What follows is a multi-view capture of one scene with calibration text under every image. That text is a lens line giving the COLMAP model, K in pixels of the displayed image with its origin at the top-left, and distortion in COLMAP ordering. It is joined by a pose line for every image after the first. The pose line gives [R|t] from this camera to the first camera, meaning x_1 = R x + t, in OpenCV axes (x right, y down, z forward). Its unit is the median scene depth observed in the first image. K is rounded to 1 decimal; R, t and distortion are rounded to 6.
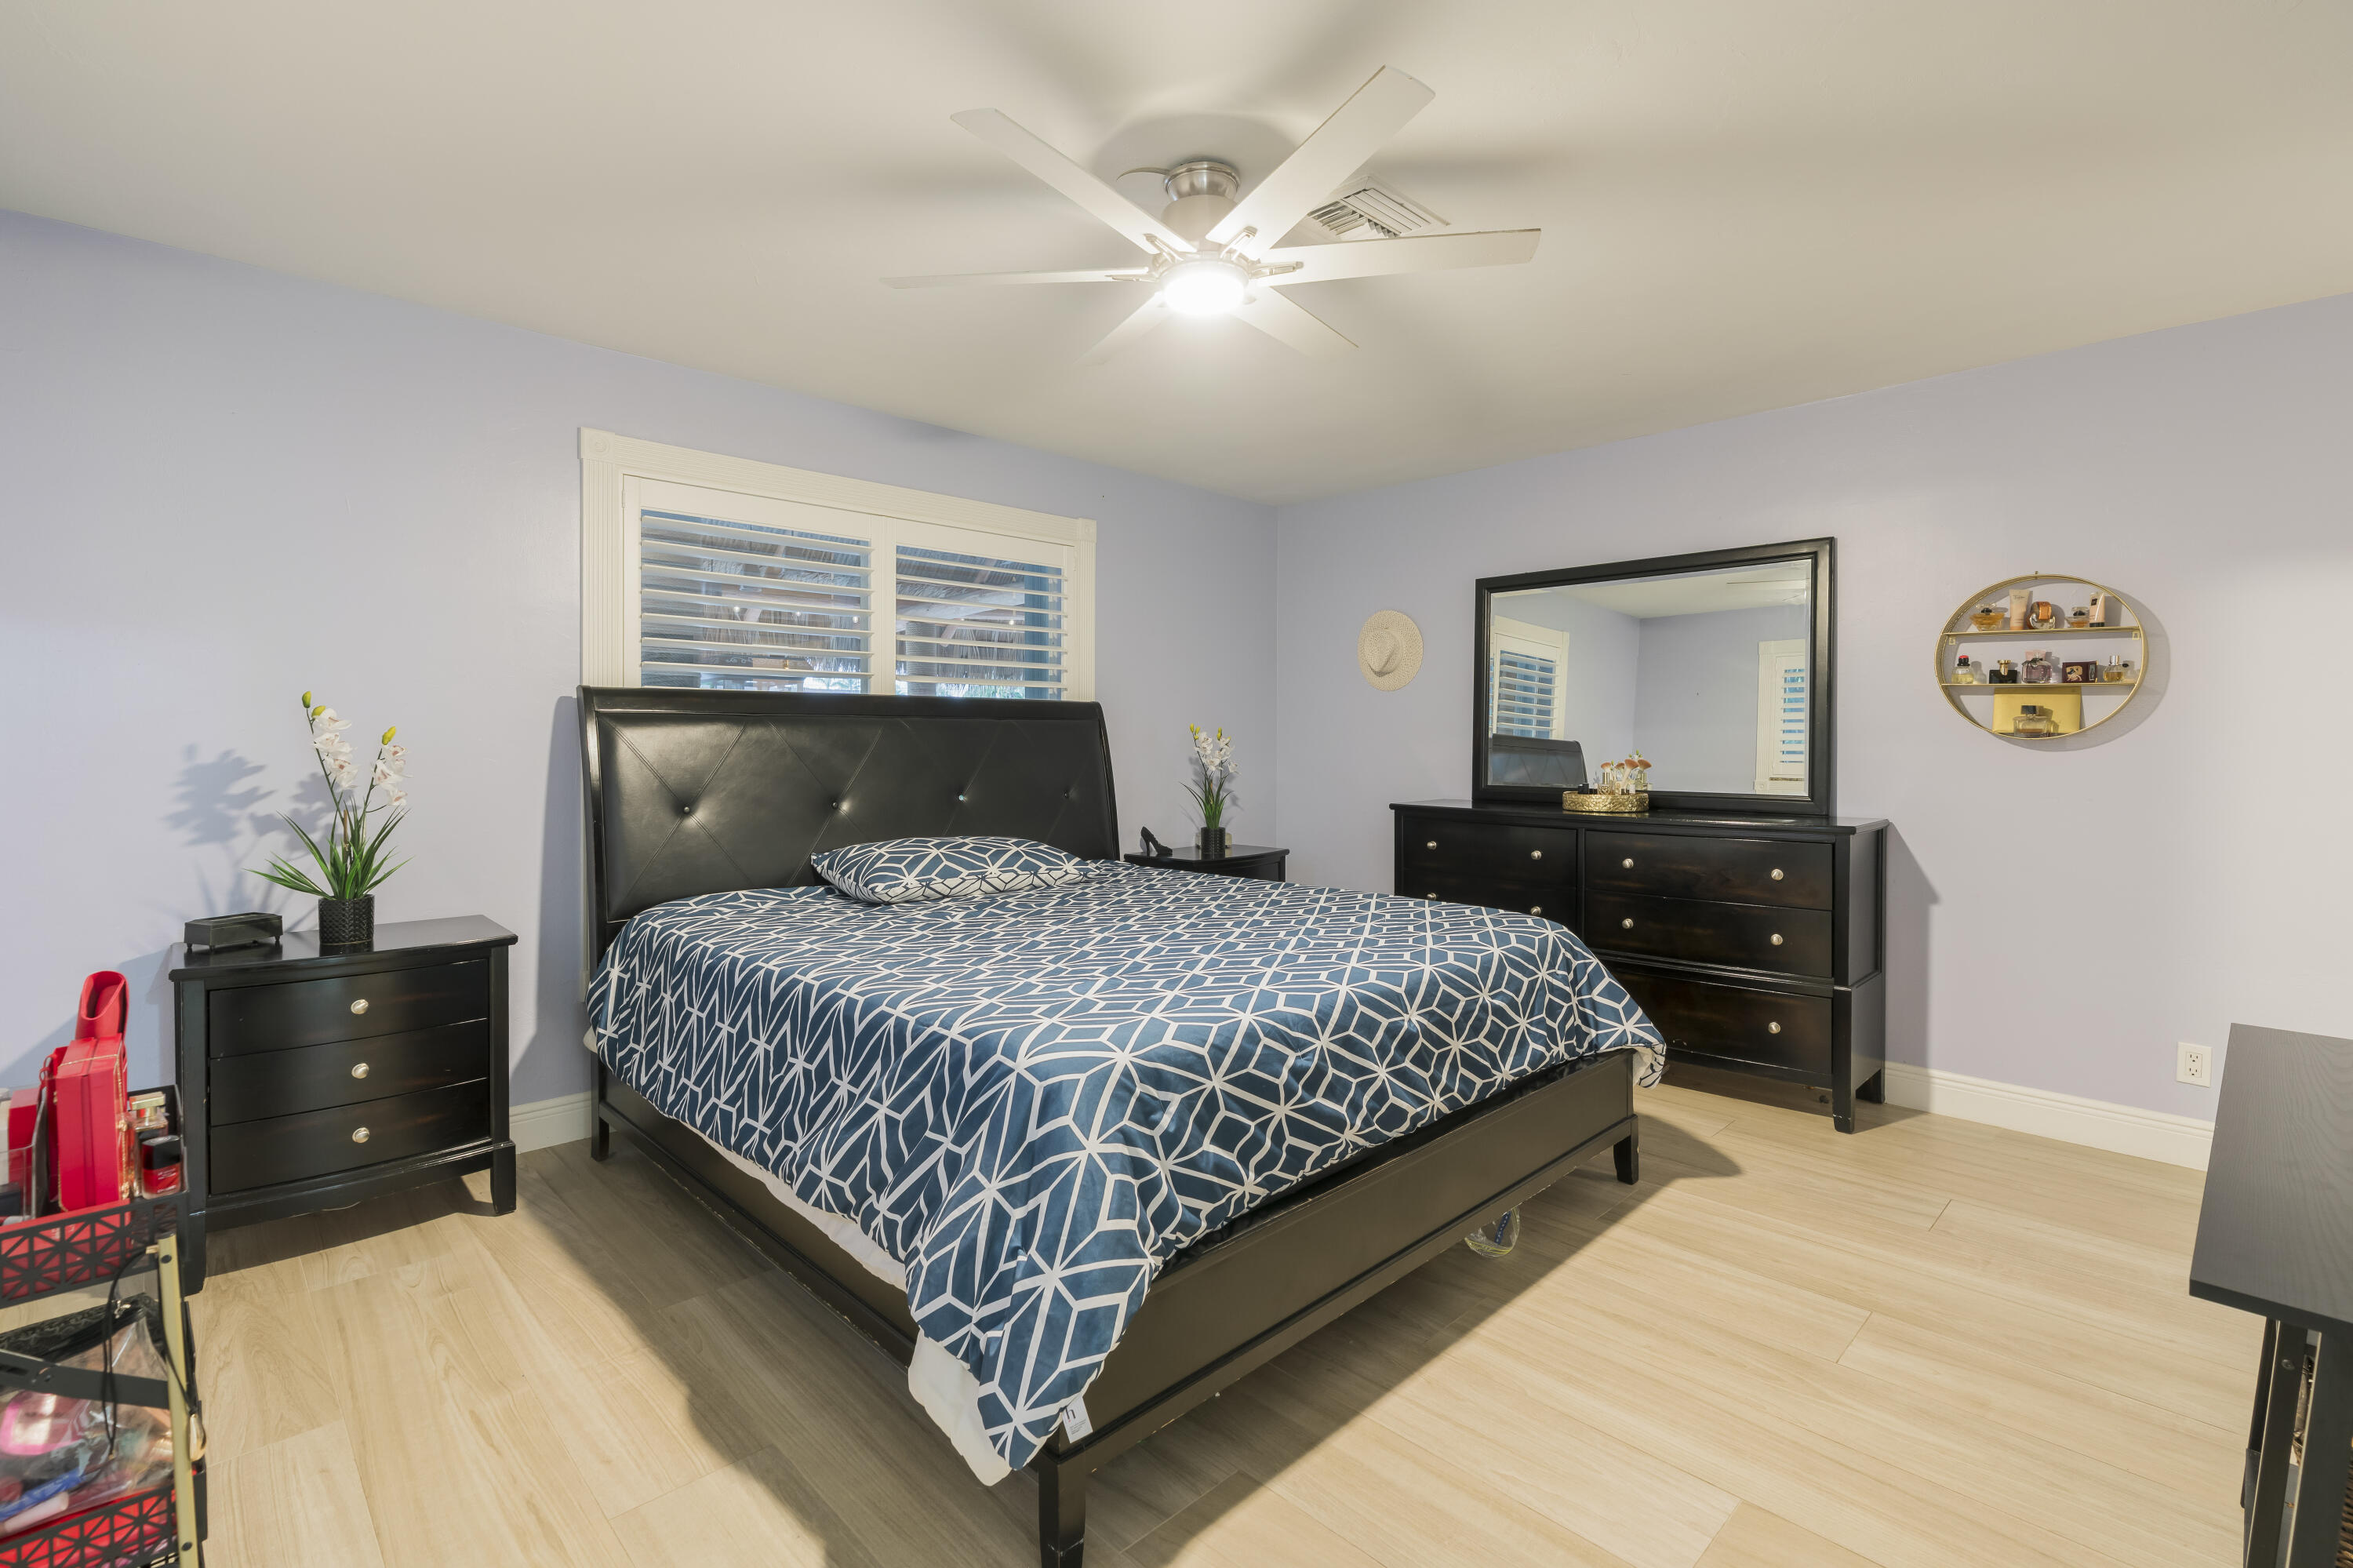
lens RADIAL K [[1066.7, 0, 1184.8], [0, 1066.7, 749.8], [0, 0, 1]] dist [-0.004132, 0.001975]
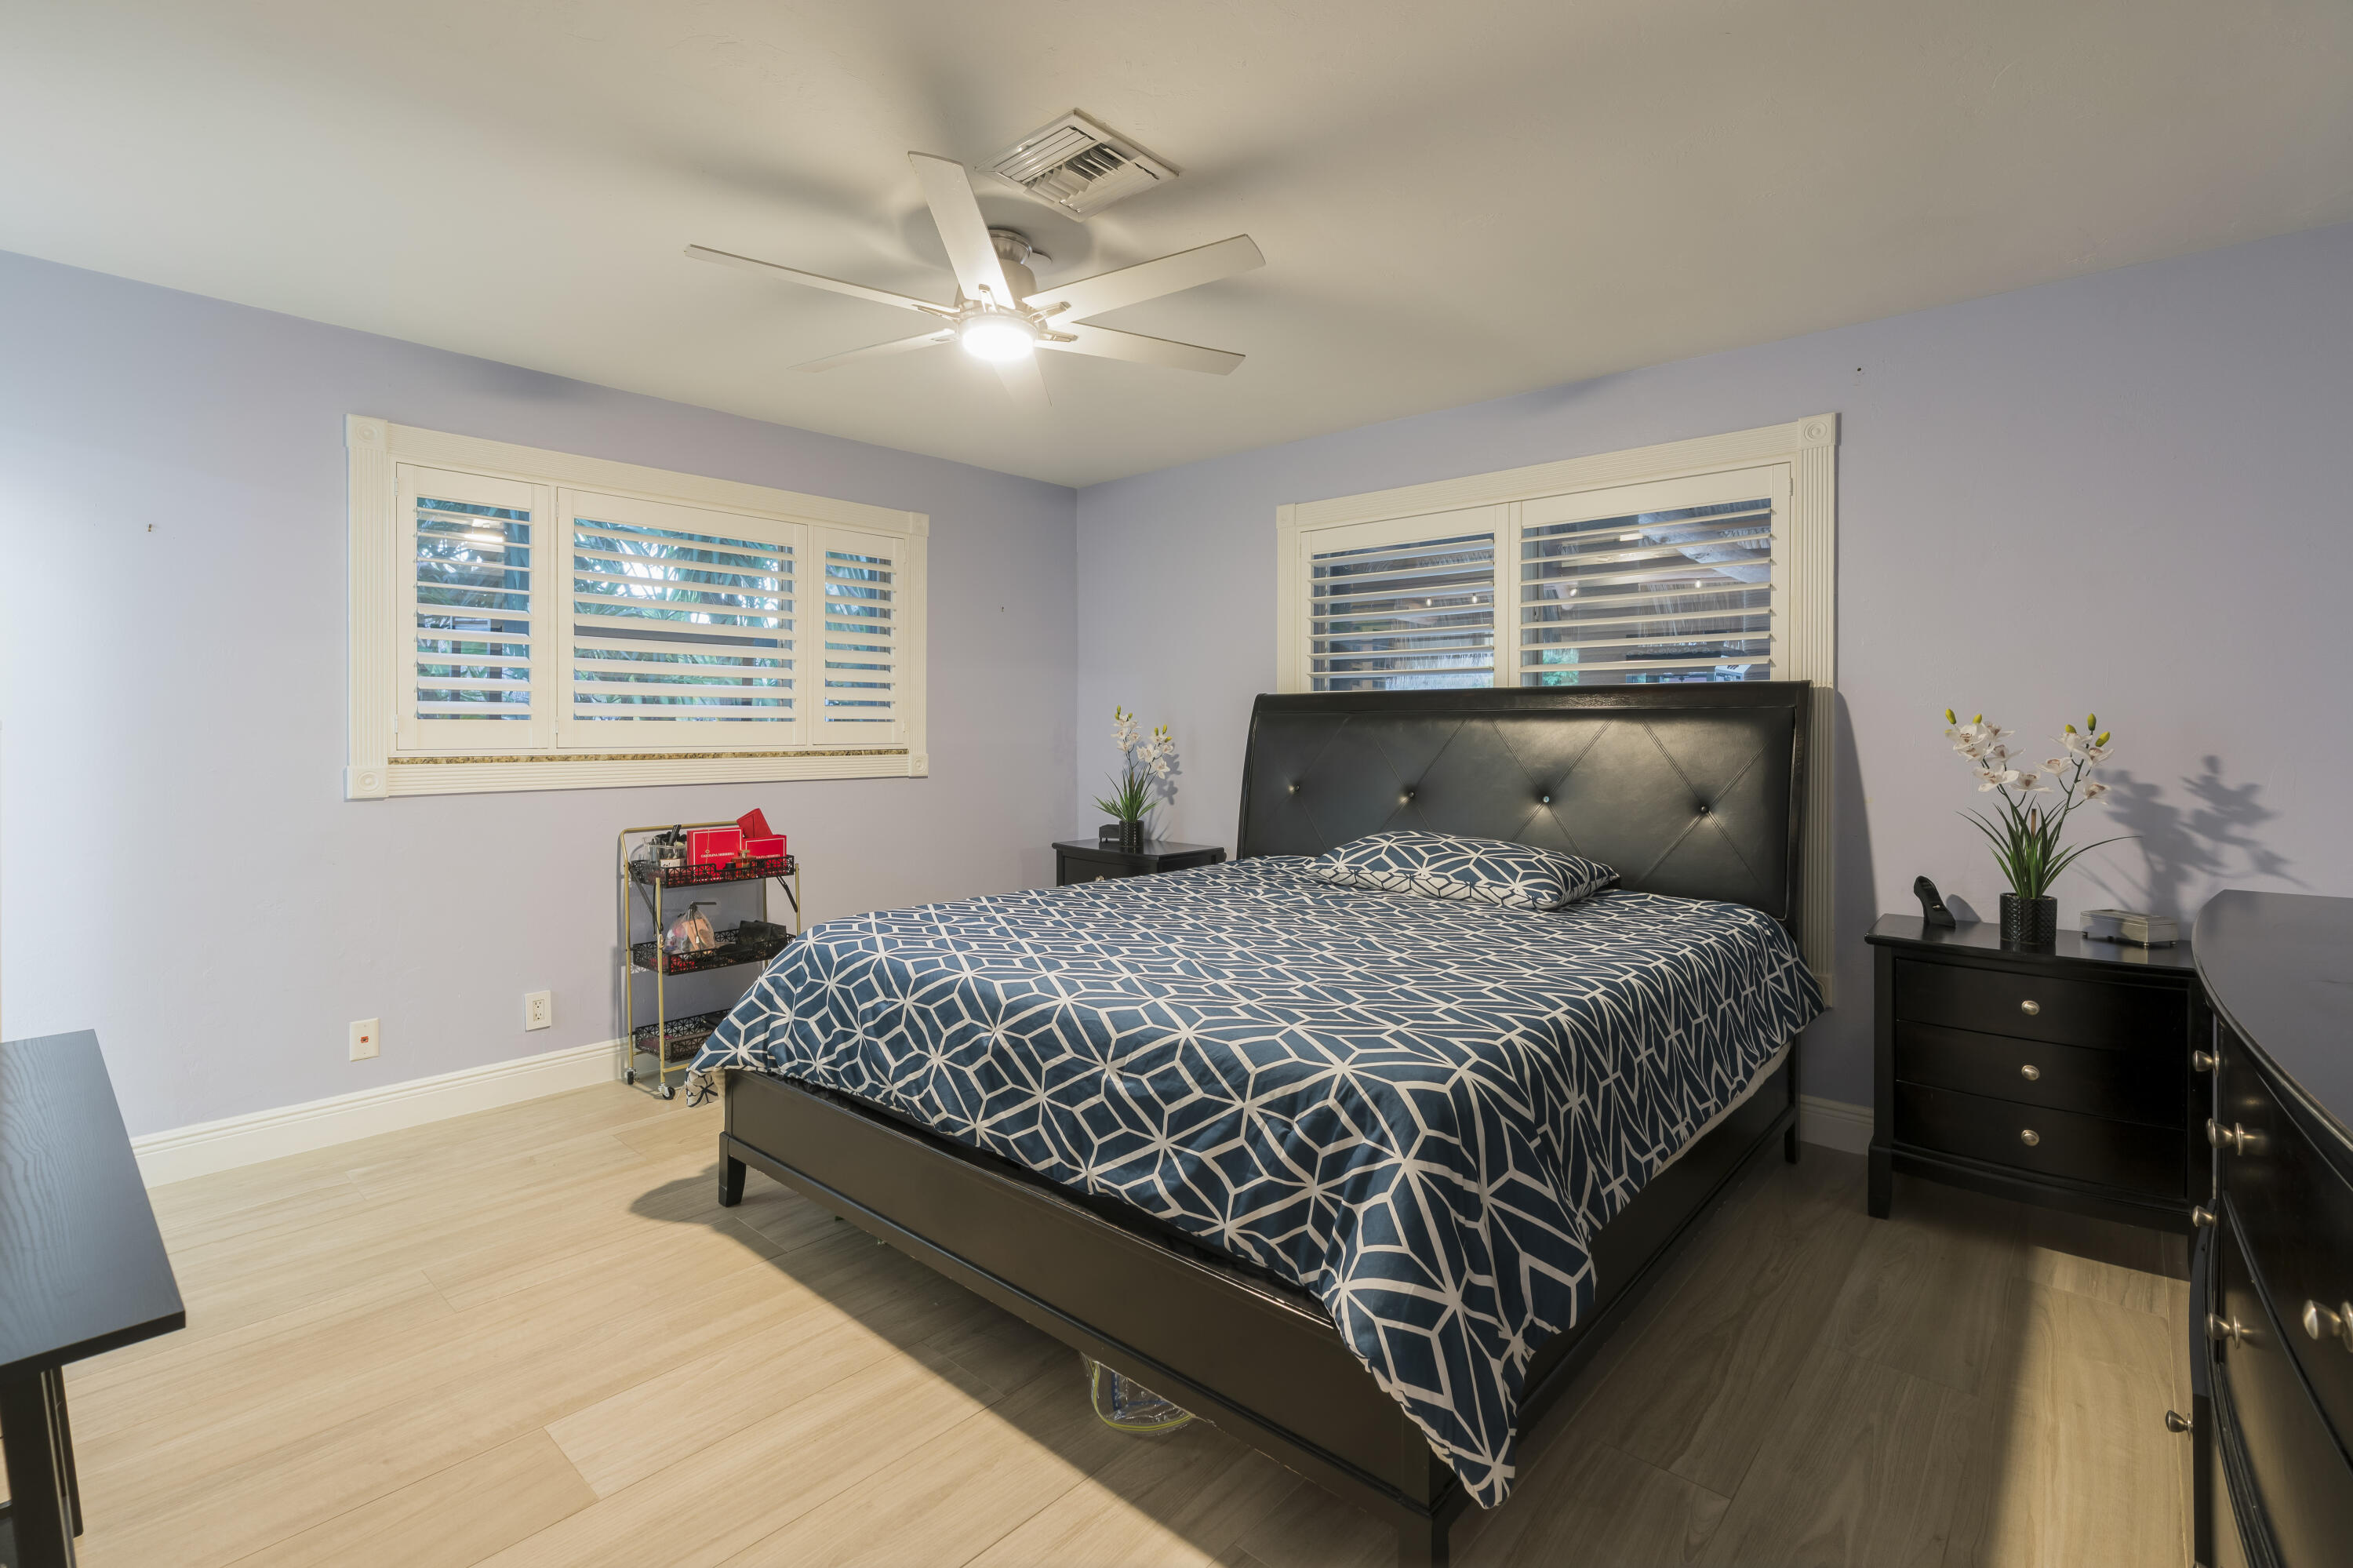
lens RADIAL K [[1084.5, 0, 1180.6], [0, 1084.5, 756.7], [0, 0, 1]] dist [-0.002287, 0.001488]
pose [[0.067879, 0.026323, -0.997346, 0.769427], [-0.016942, 0.999538, 0.025228, -0.009543], [0.997550, 0.015184, 0.068294, 0.727731]]
